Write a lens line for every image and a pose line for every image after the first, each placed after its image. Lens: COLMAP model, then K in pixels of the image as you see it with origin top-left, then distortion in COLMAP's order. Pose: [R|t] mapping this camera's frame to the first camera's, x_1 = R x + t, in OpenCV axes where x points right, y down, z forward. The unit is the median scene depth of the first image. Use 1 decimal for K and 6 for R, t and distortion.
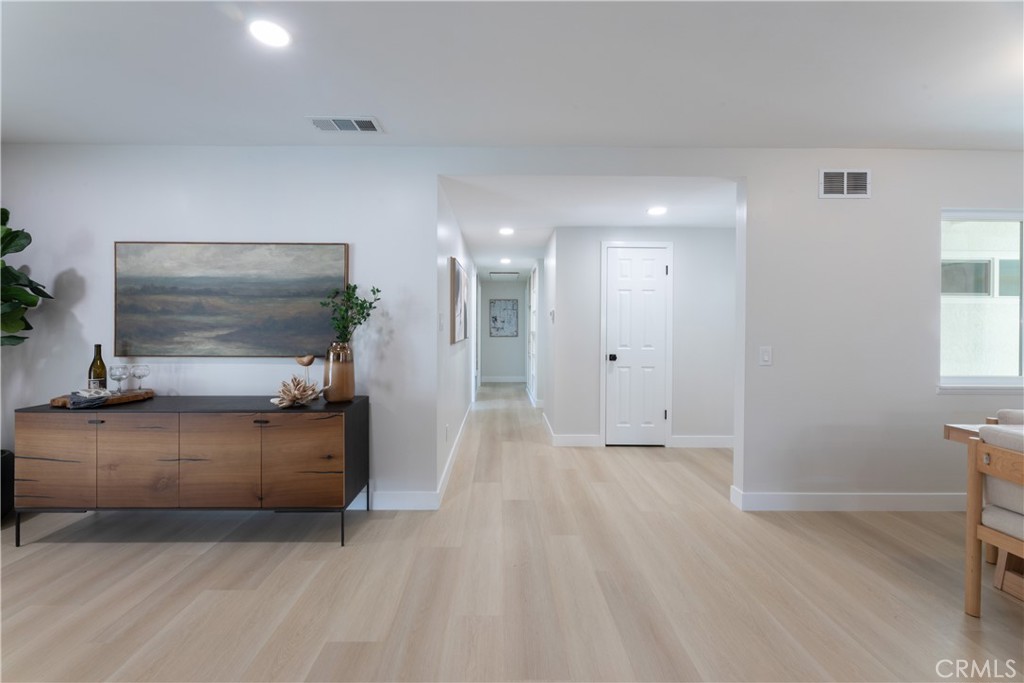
lens RADIAL K [[413.7, 0, 505.2], [0, 413.7, 329.3], [0, 0, 1]] dist [0.002953, -0.001610]
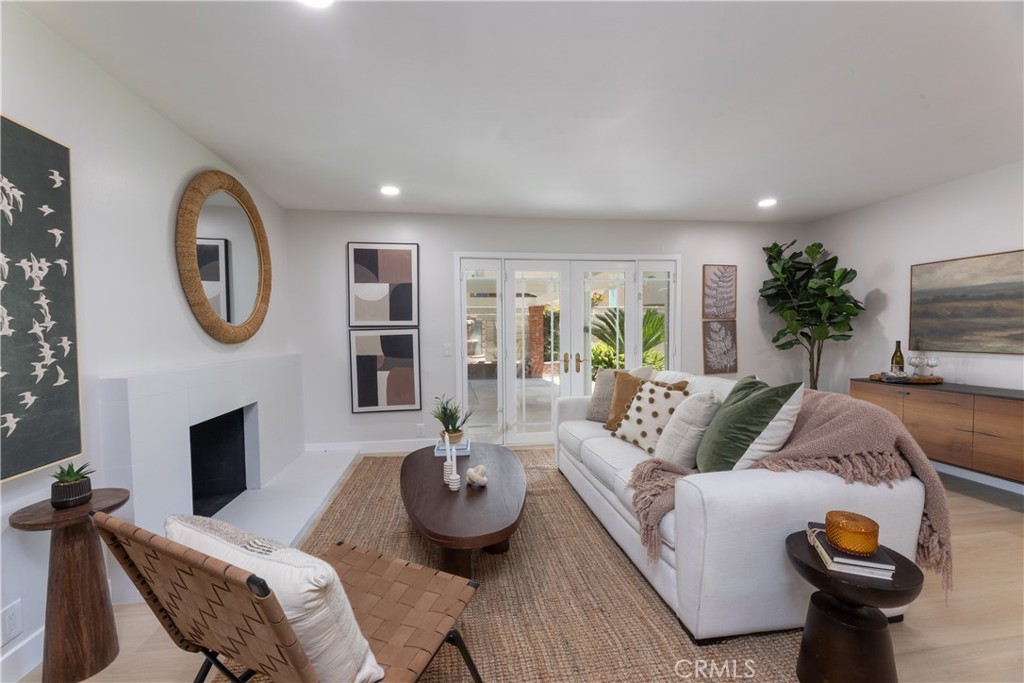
lens RADIAL K [[413.7, 0, 505.3], [0, 413.7, 347.9], [0, 0, 1]] dist [0.002953, -0.001610]
pose [[0.129190, 0.033787, -0.991044, 0.231871], [0.004045, 0.999393, 0.034599, 0.005645], [0.991612, -0.008479, 0.128975, -0.486222]]
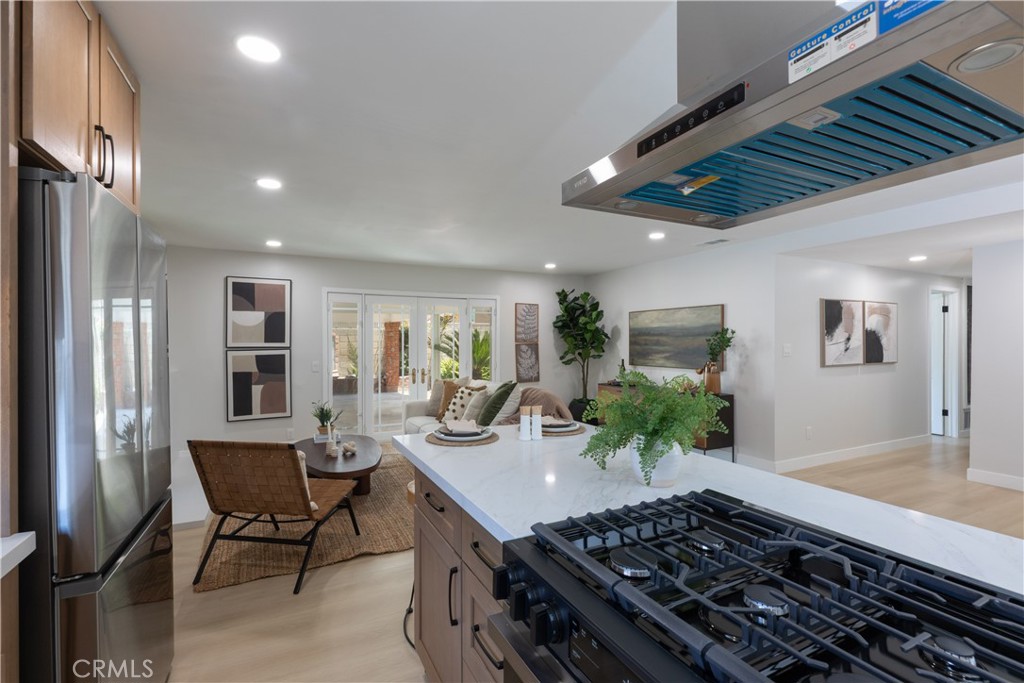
lens RADIAL K [[461.0, 0, 505.3], [0, 461.0, 346.6], [0, 0, 1]] dist [-0.001065, -0.000200]
pose [[0.427373, 0.004121, -0.904066, 0.958696], [-0.003157, 0.999990, 0.003066, -0.035694], [0.904070, 0.001544, 0.427382, -0.617380]]
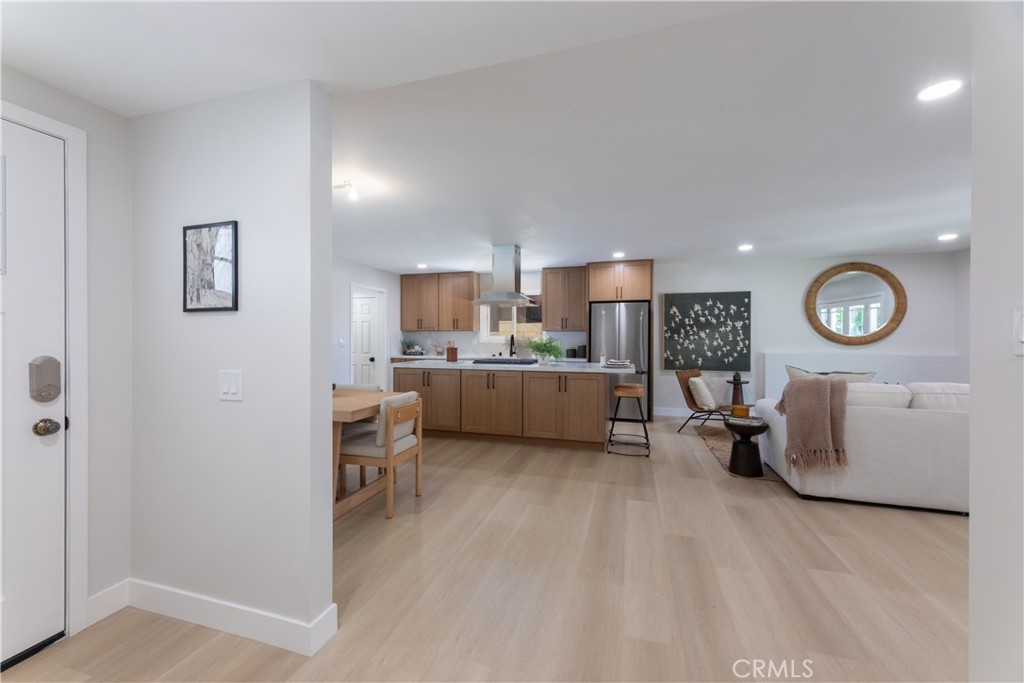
lens RADIAL K [[413.7, 0, 502.5], [0, 413.7, 332.1], [0, 0, 1]] dist [0.002953, -0.001610]
pose [[-0.951549, -0.004178, 0.307469, 0.144716], [-0.006792, 0.999949, -0.007429, -0.011727], [-0.307422, -0.009158, -0.951529, 1.557722]]
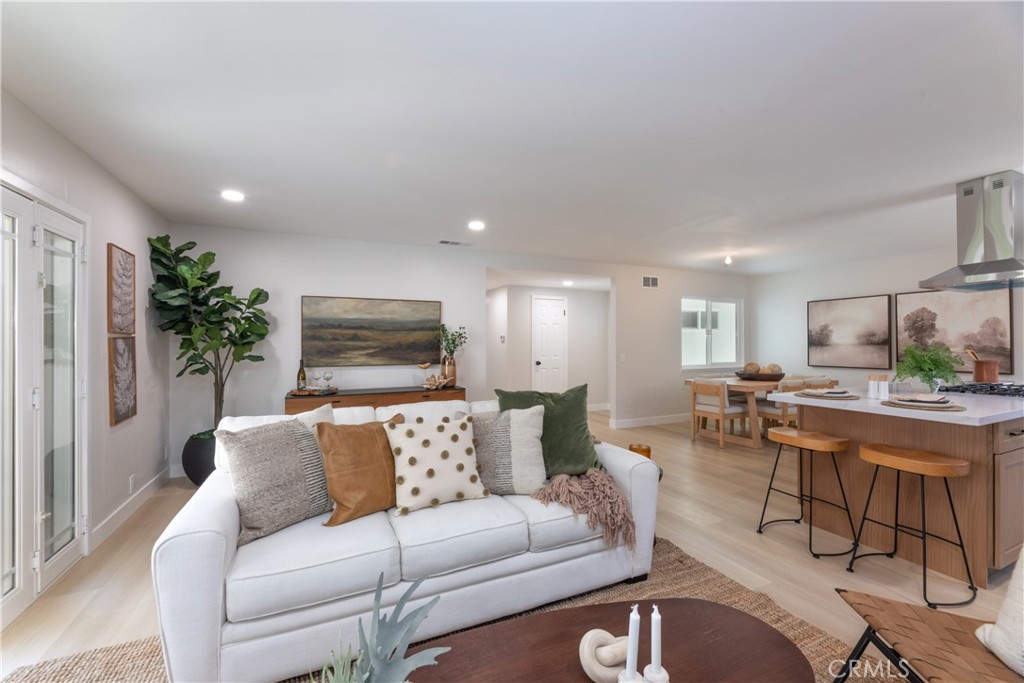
lens RADIAL K [[413.7, 0, 500.5], [0, 413.7, 340.5], [0, 0, 1]] dist [0.002953, -0.001610]
pose [[0.918055, -0.005390, 0.396416, -0.868890], [0.010095, 0.999901, -0.009783, -0.014319], [-0.396324, 0.012983, 0.918019, -0.785819]]
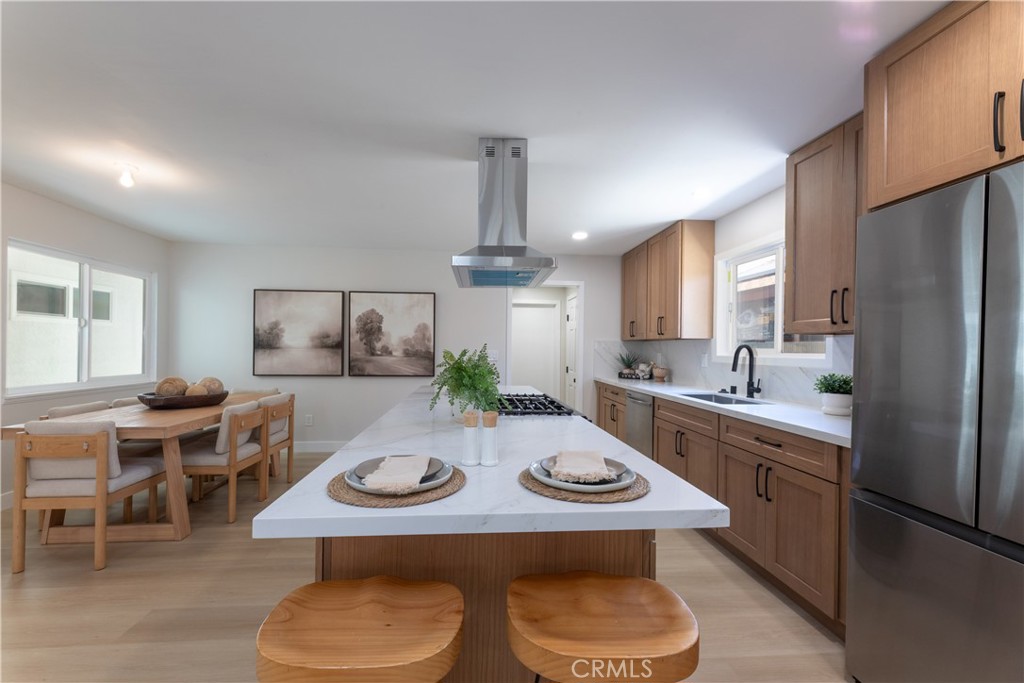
lens RADIAL K [[413.7, 0, 504.4], [0, 413.7, 347.7], [0, 0, 1]] dist [0.002953, -0.001610]
pose [[-0.069708, -0.005262, 0.997554, -0.155945], [-0.007624, 0.999960, 0.004742, -0.009994], [-0.997538, -0.007275, -0.069745, -0.256802]]
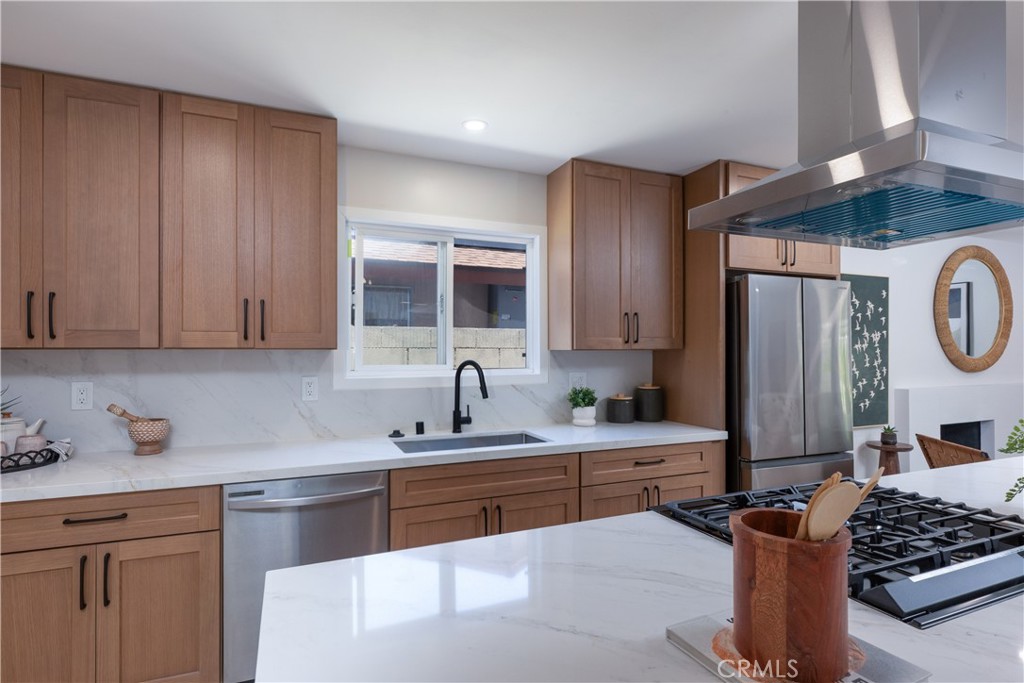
lens RADIAL K [[501.5, 0, 507.6], [0, 501.5, 348.6], [0, 0, 1]] dist [-0.001245, -0.001592]
pose [[-0.930519, -0.005264, -0.366207, 1.181043], [-0.004253, 0.999985, -0.003566, -0.037694], [0.366220, -0.001760, -0.930527, -0.039748]]
